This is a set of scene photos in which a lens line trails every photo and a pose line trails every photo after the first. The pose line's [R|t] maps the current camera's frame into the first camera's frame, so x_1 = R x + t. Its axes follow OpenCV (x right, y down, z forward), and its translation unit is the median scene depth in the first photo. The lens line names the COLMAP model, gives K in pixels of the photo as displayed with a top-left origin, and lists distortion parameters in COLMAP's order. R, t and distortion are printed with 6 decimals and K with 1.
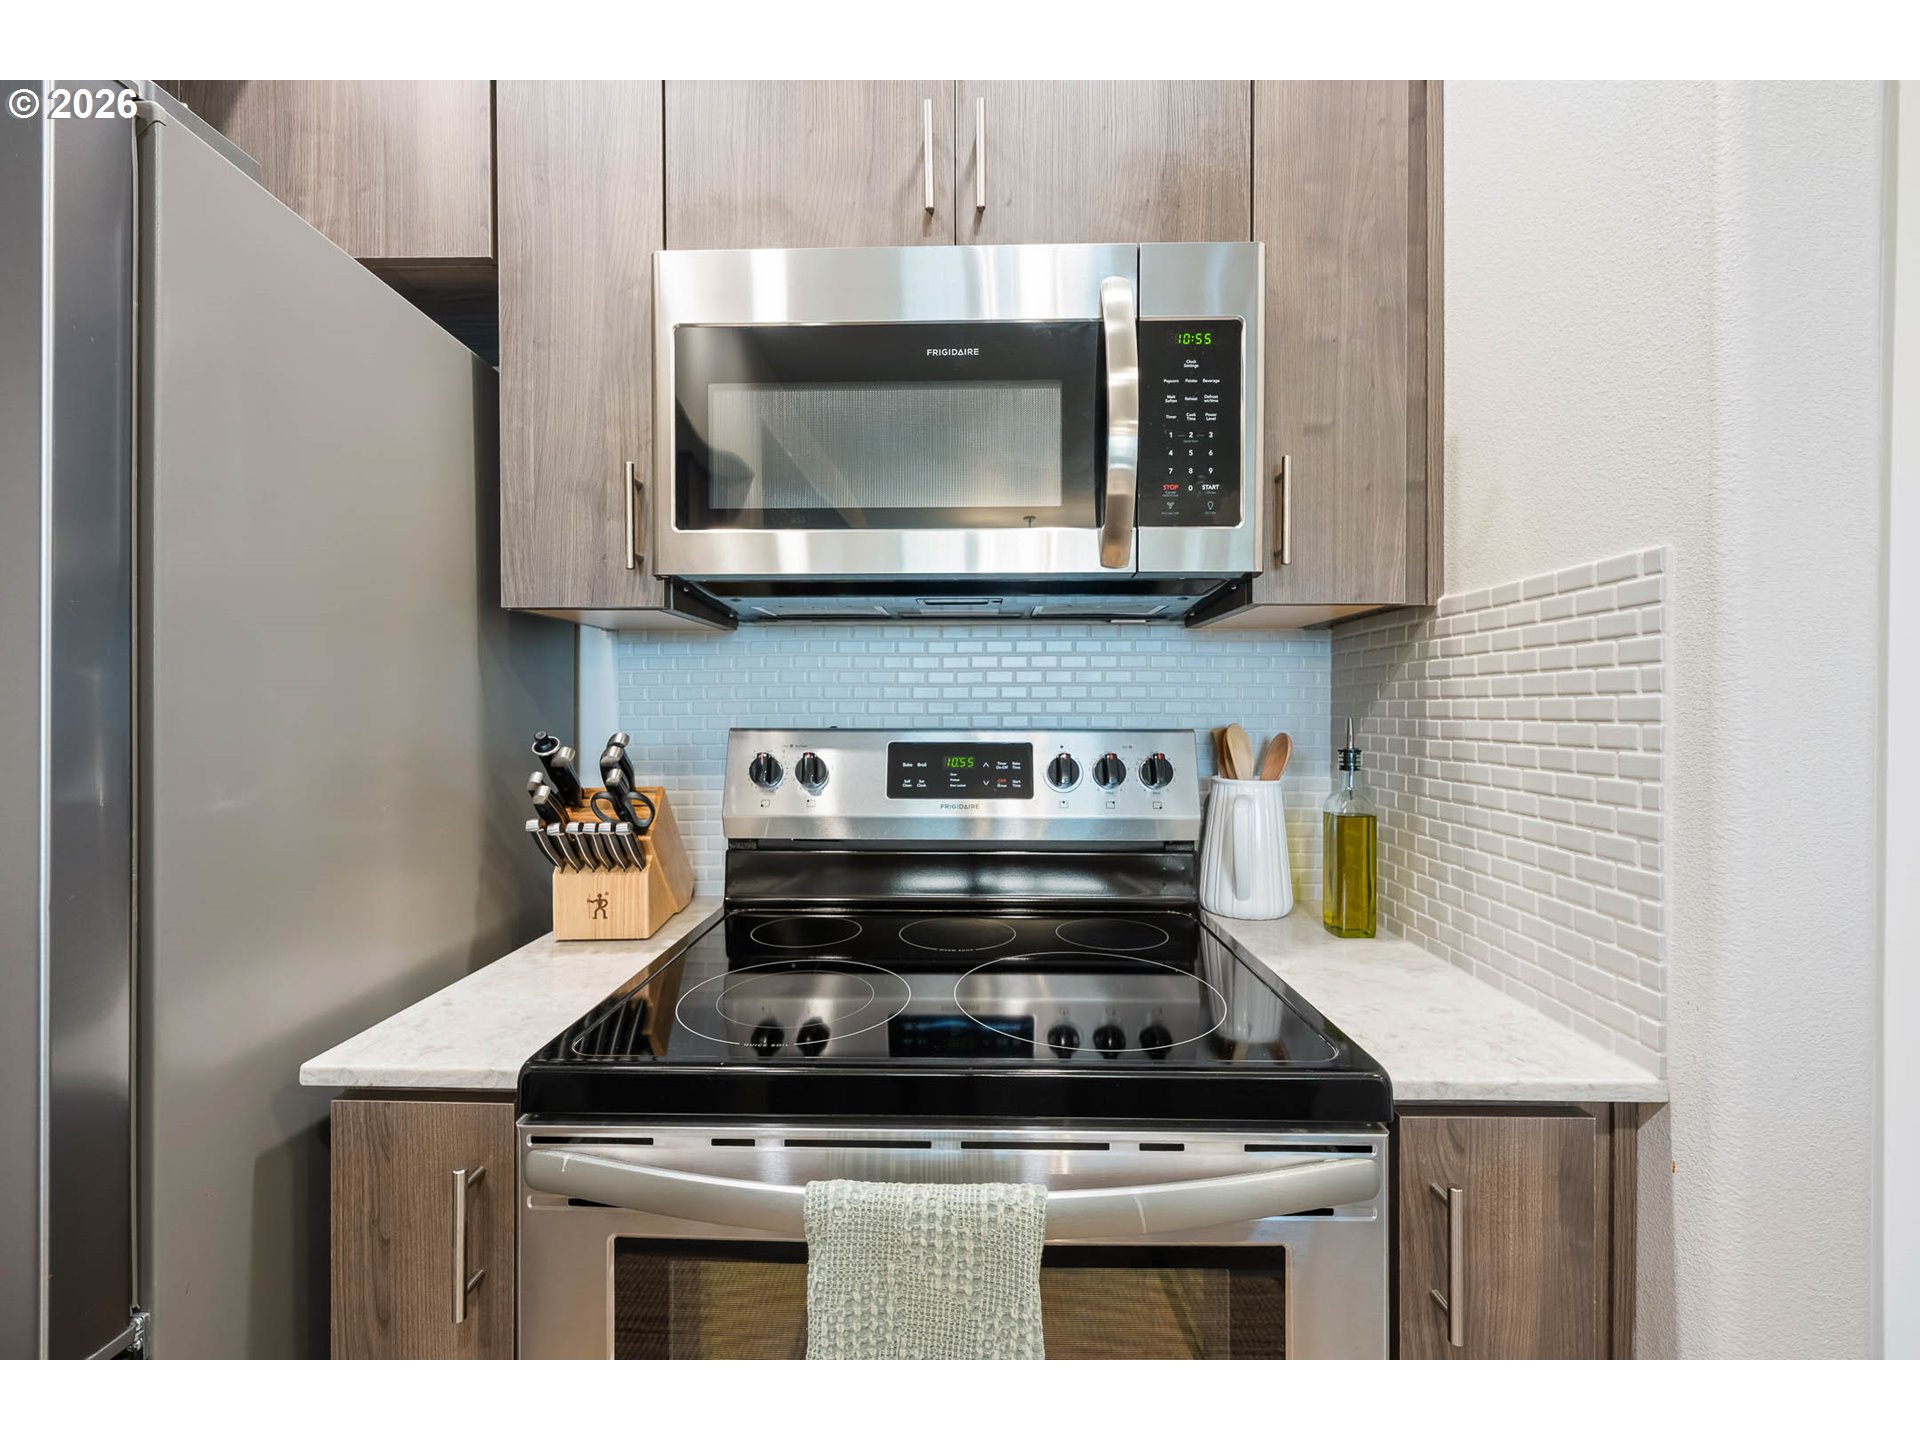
lens RADIAL K [[782.6, 0, 955.6], [0, 782.6, 714.1], [0, 0, 1]] dist [0.000735, 0.000052]
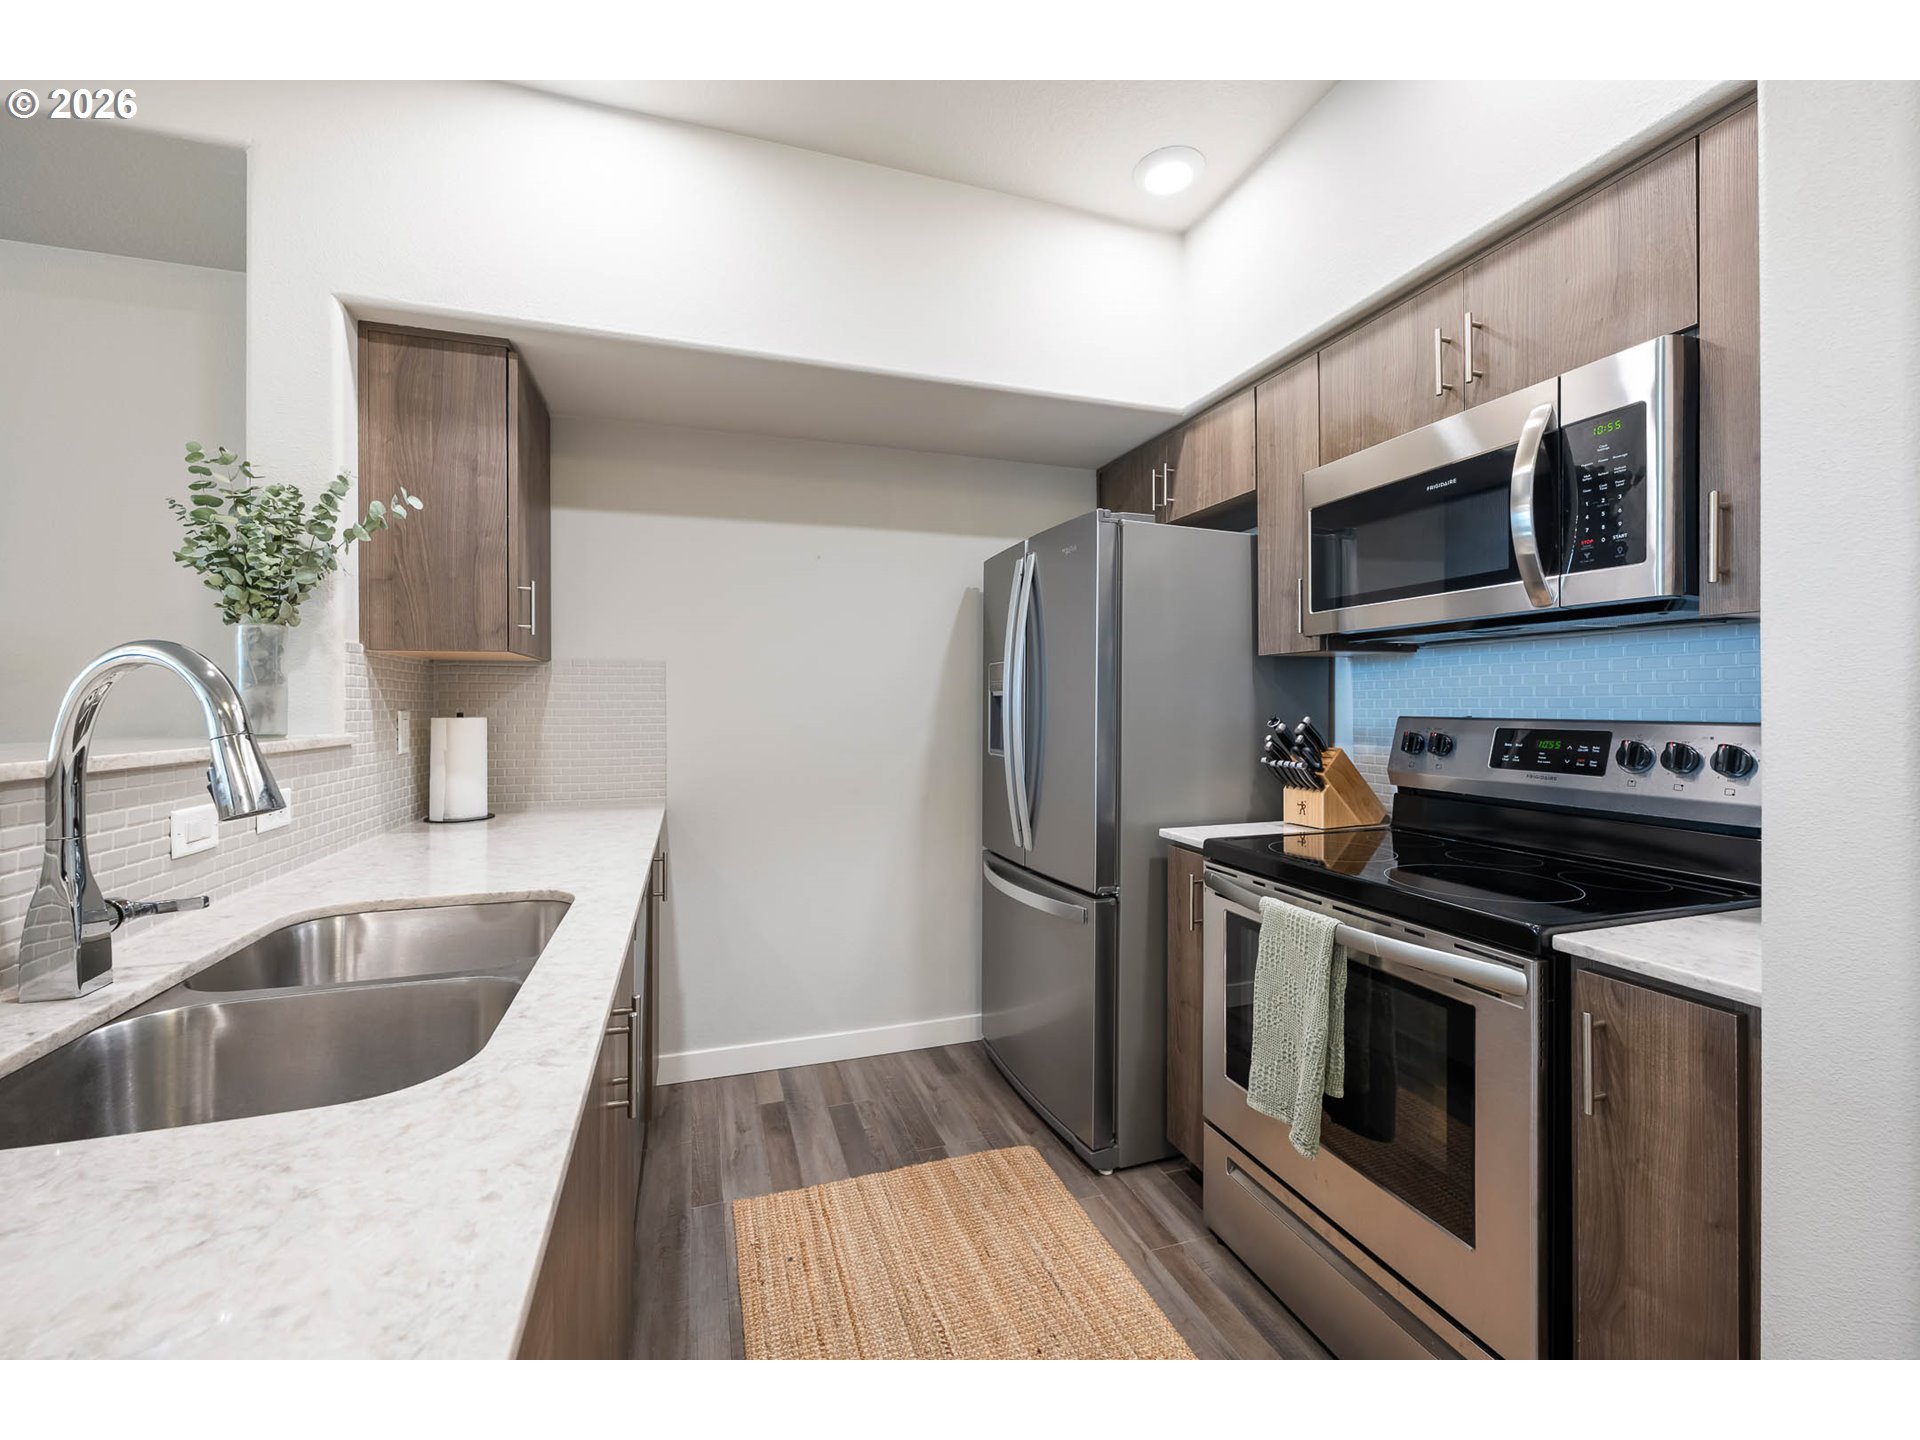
lens RADIAL K [[780.9, 0, 946.0], [0, 780.9, 701.8], [0, 0, 1]] dist [0.001523, 0.000136]
pose [[0.330870, -0.003242, -0.943671, 1.124401], [-0.003145, 0.999985, -0.004538, -0.001247], [0.943671, 0.004470, 0.330855, -0.479035]]
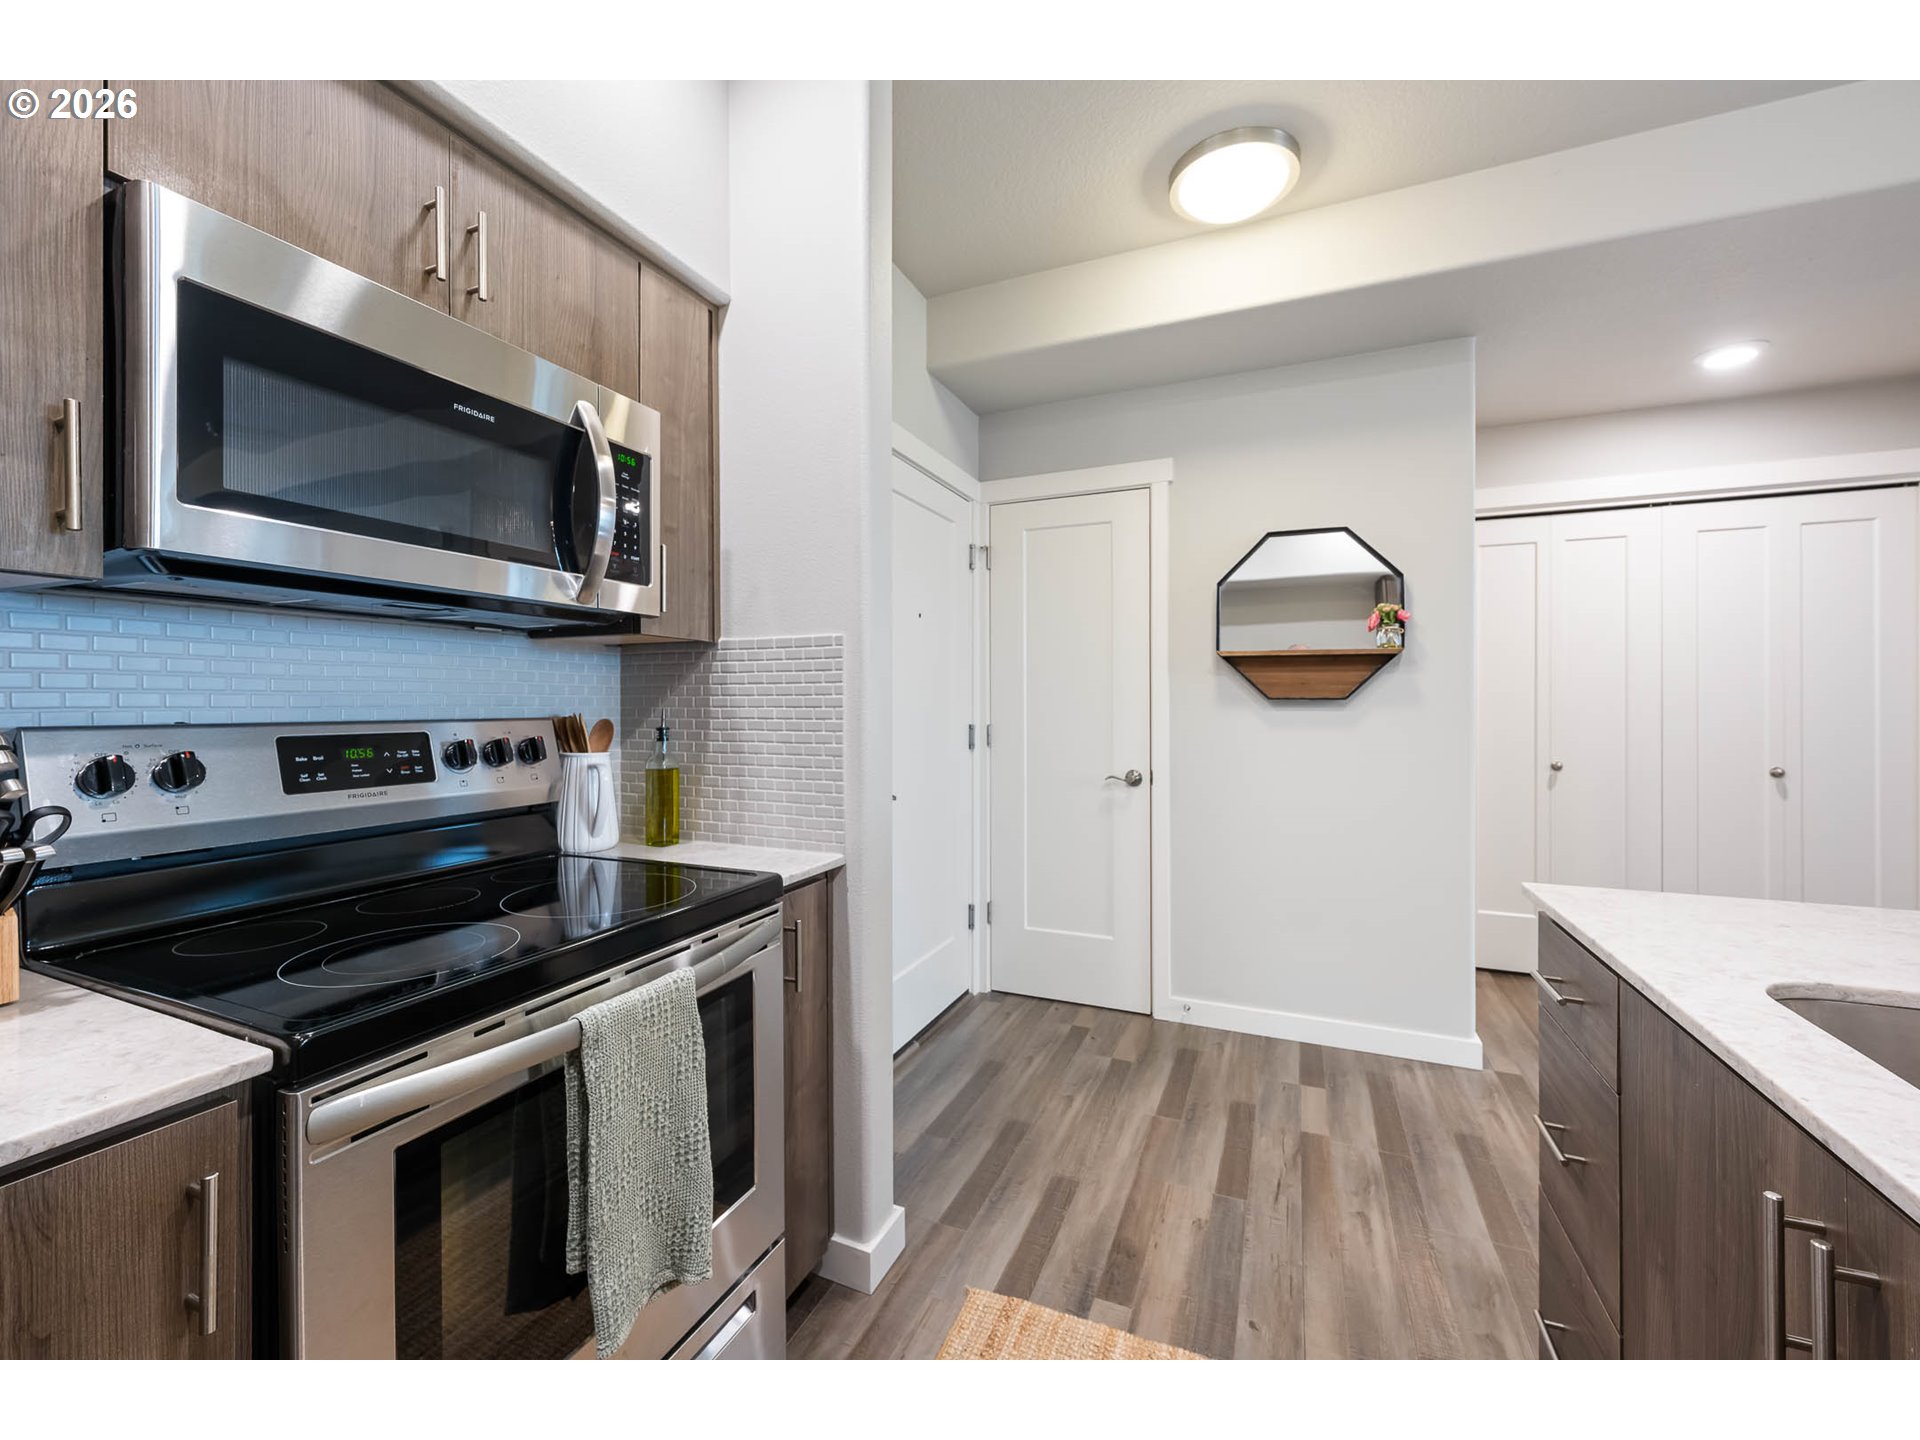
lens RADIAL K [[779.8, 0, 955.4], [0, 779.8, 705.6], [0, 0, 1]] dist [0.007416, 0.000039]
pose [[0.377813, -0.004192, 0.925873, -0.816692], [0.007619, 0.999970, 0.001419, 0.003173], [-0.925851, 0.006518, 0.377833, -0.157969]]
